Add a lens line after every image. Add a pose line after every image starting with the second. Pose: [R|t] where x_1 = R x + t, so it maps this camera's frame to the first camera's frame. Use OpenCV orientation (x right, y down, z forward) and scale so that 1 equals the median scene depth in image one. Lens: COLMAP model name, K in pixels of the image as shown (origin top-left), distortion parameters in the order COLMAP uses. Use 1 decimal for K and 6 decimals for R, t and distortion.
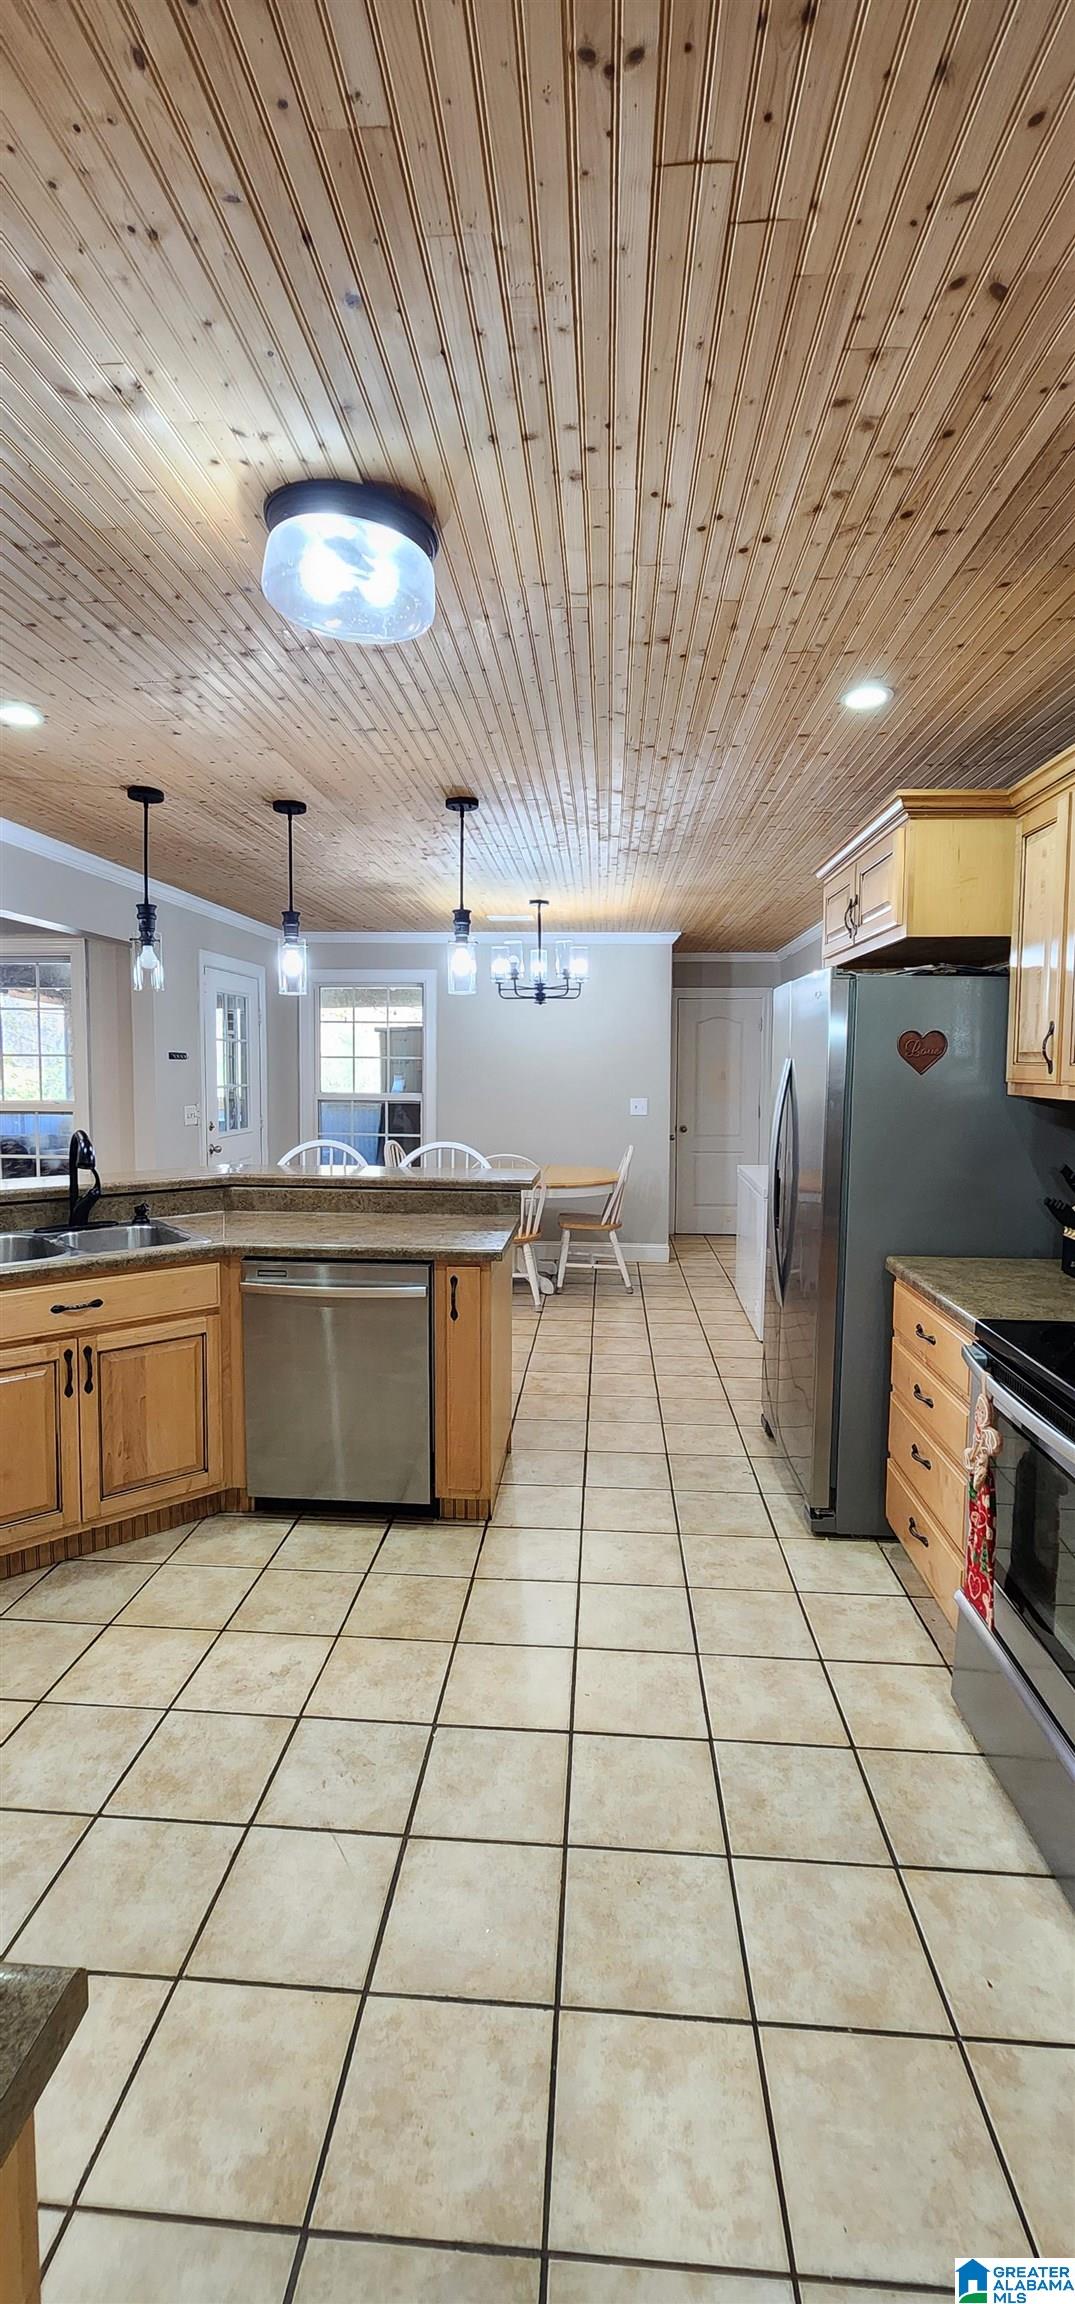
lens RADIAL K [[945.8, 0, 536.8], [0, 945.8, 1128.1], [0, 0, 1]] dist [0.000872, 0.000251]
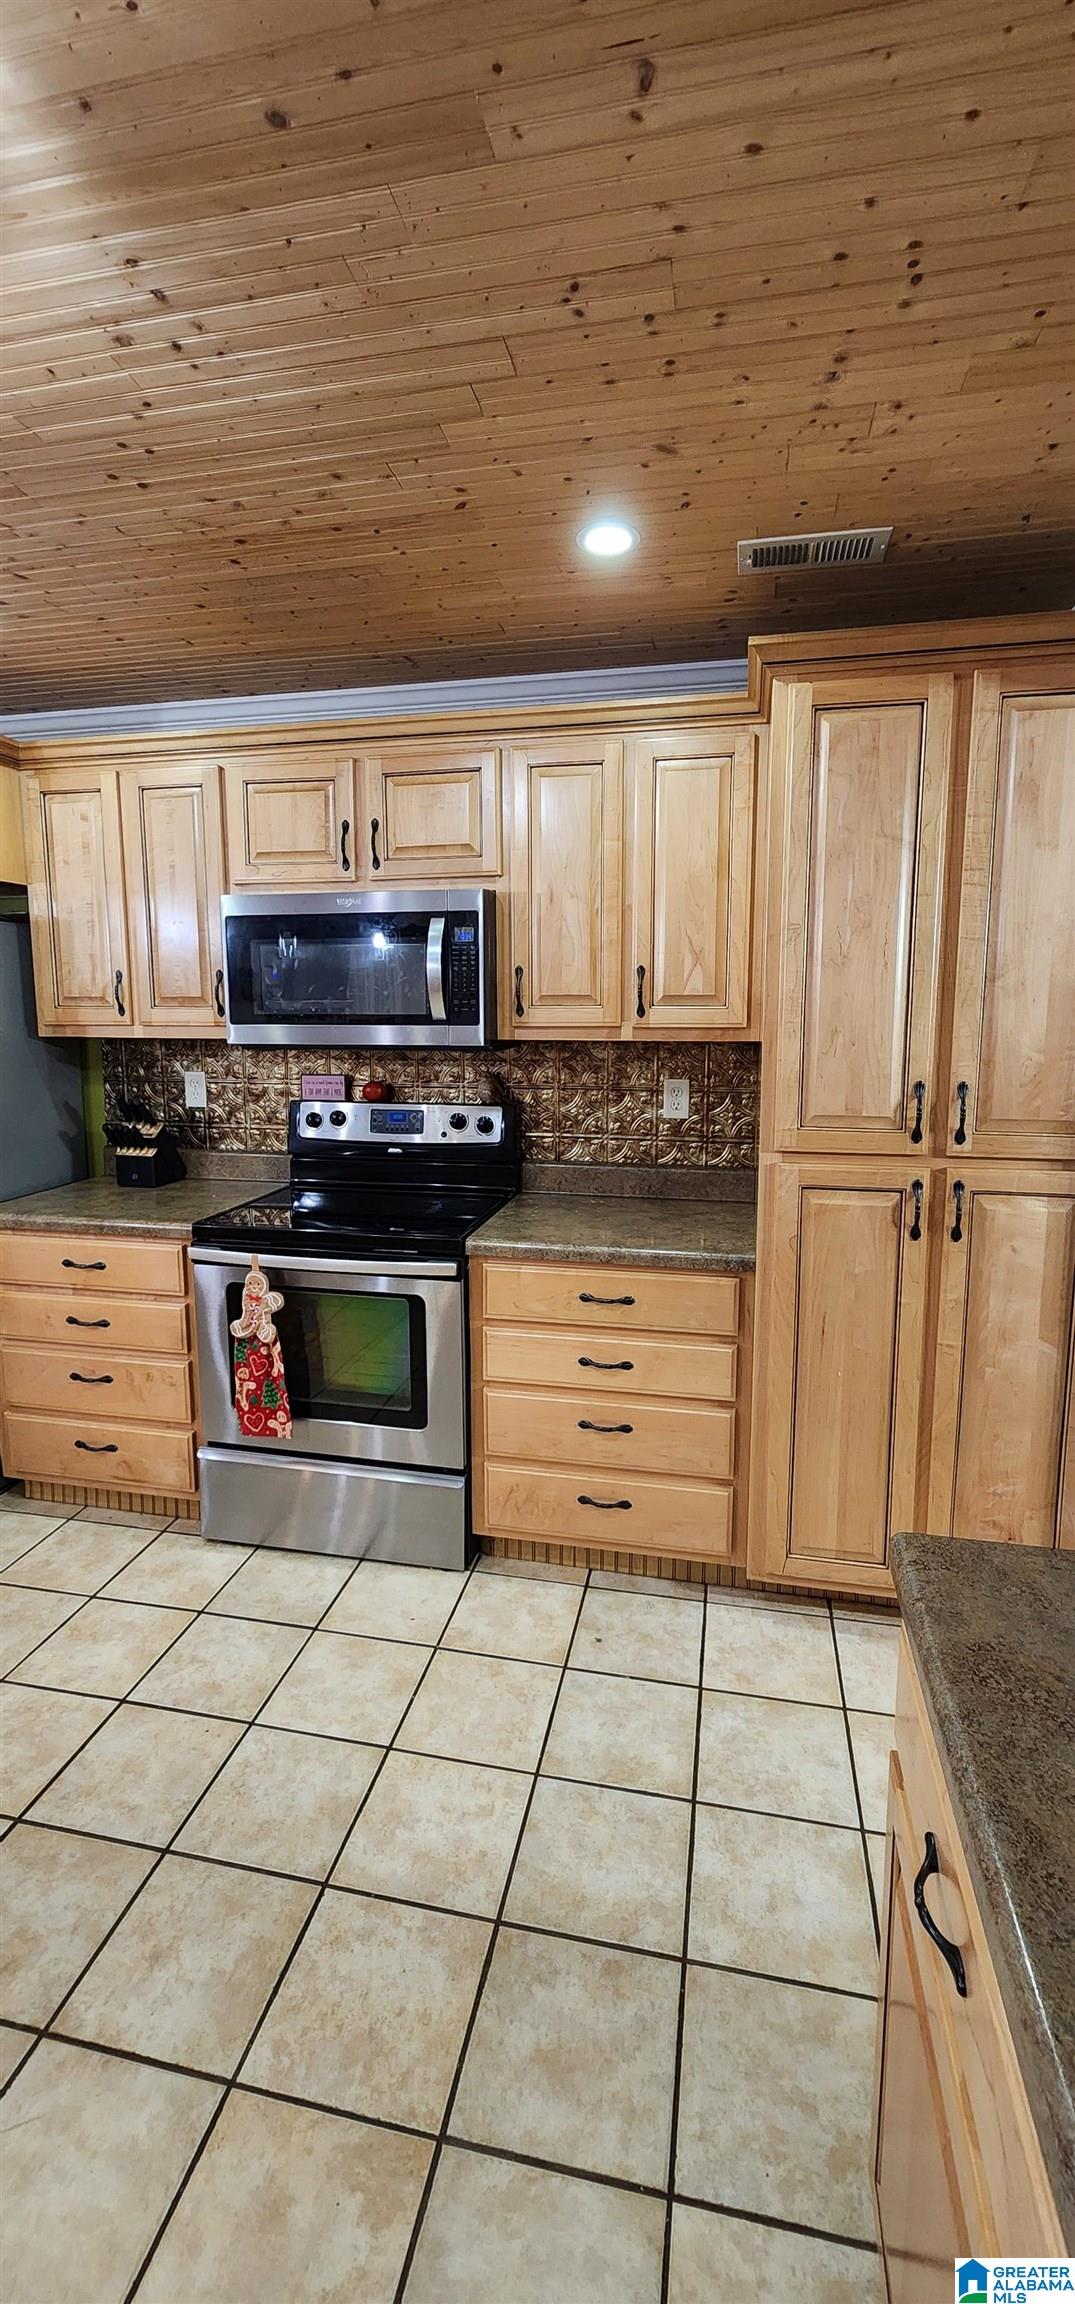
lens RADIAL K [[943.5, 0, 538.8], [0, 943.5, 1126.4], [0, 0, 1]] dist [-0.001688, -0.000720]
pose [[0.137611, -0.137371, 0.980914, -0.609789], [0.071148, 0.989149, 0.128542, -0.040443], [-0.987928, 0.052102, 0.145892, 0.377911]]
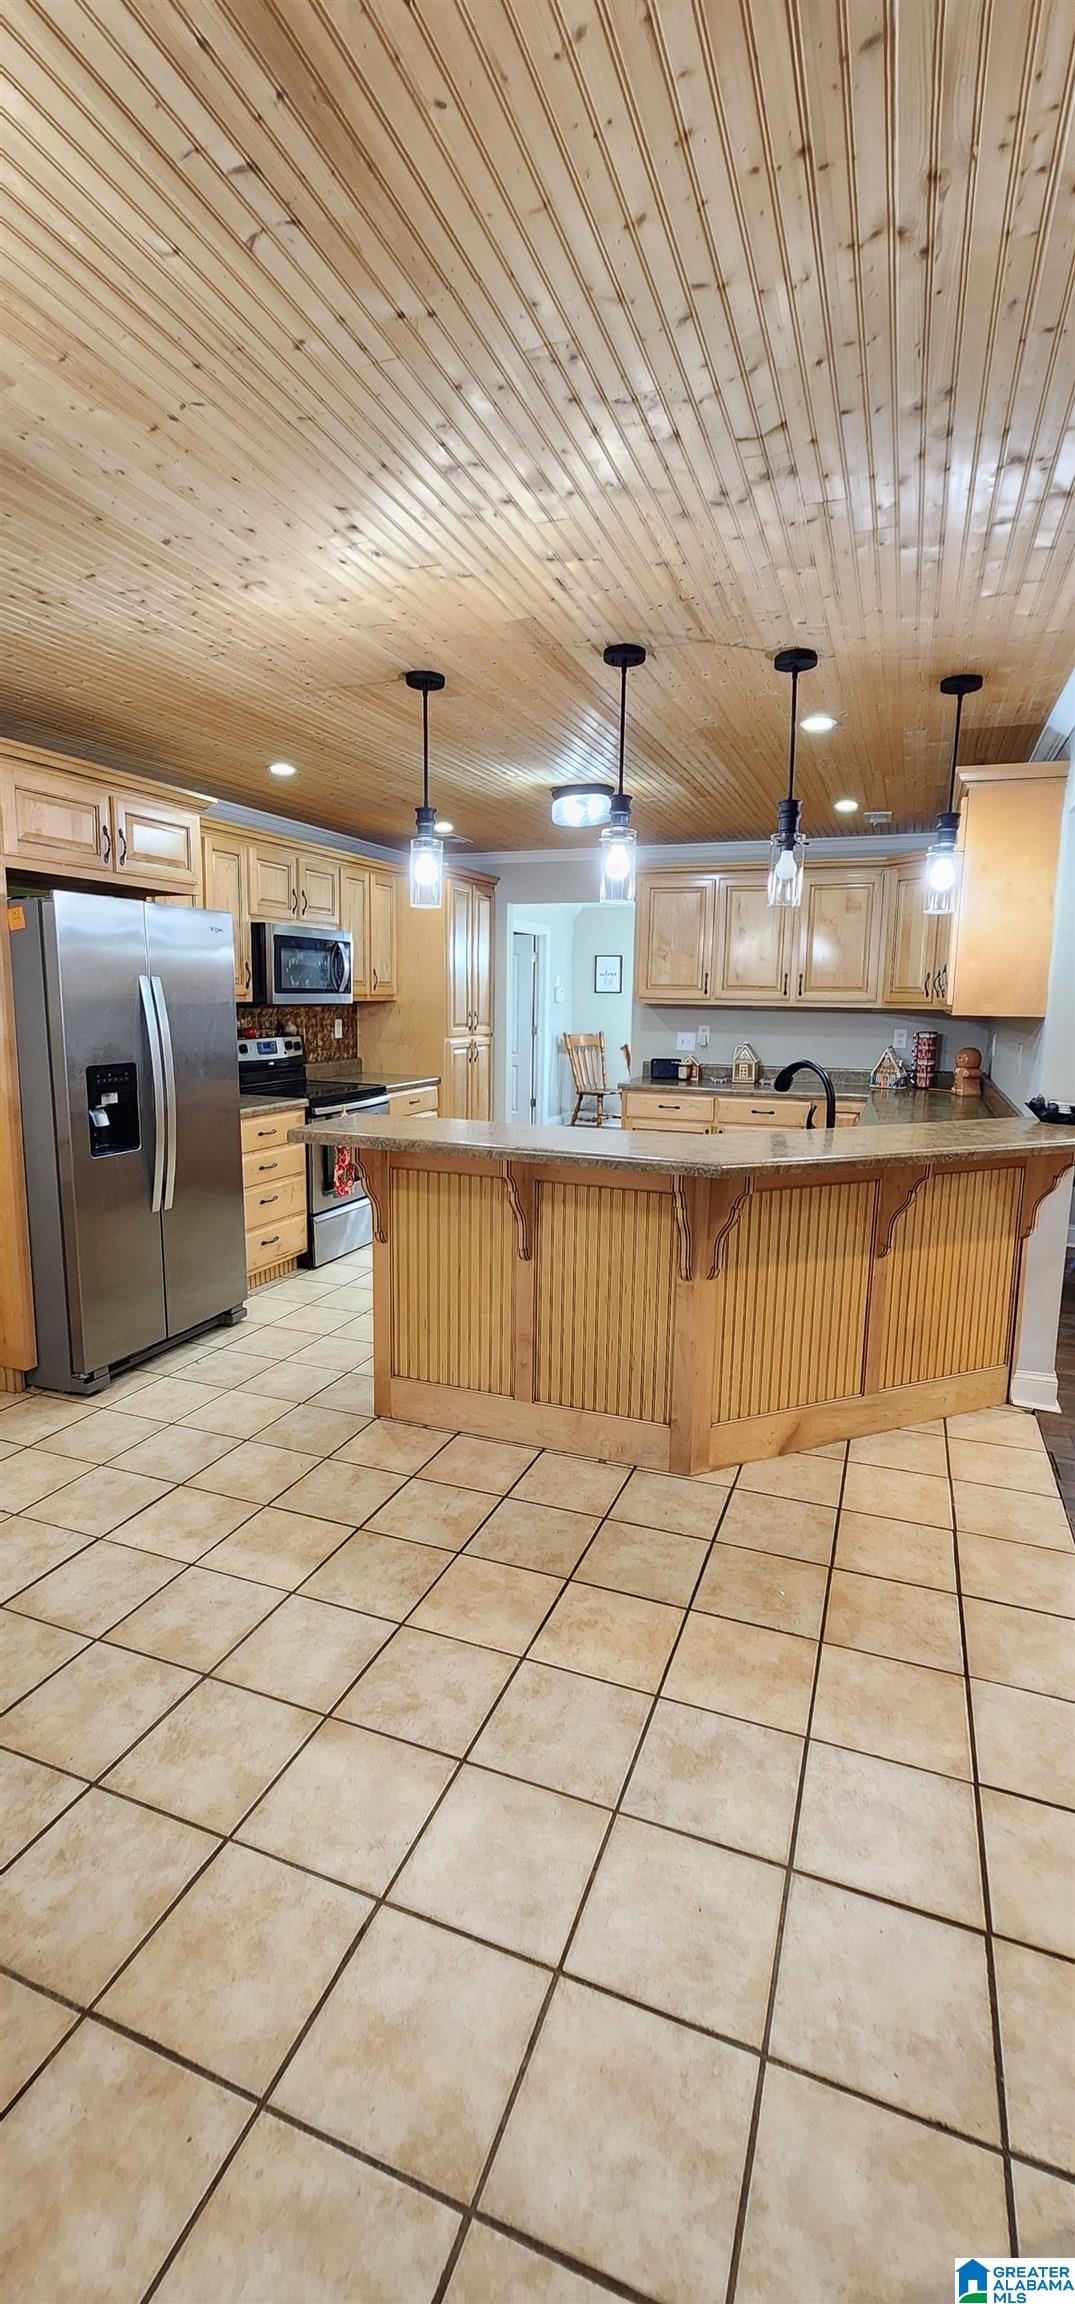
lens RADIAL K [[943.5, 0, 538.8], [0, 943.5, 1126.4], [0, 0, 1]] dist [-0.001688, -0.000720]
pose [[-0.955754, -0.061113, 0.287748, -0.703223], [0.000164, 0.978072, 0.208269, -0.199315], [-0.294166, 0.199101, -0.934786, 2.903939]]
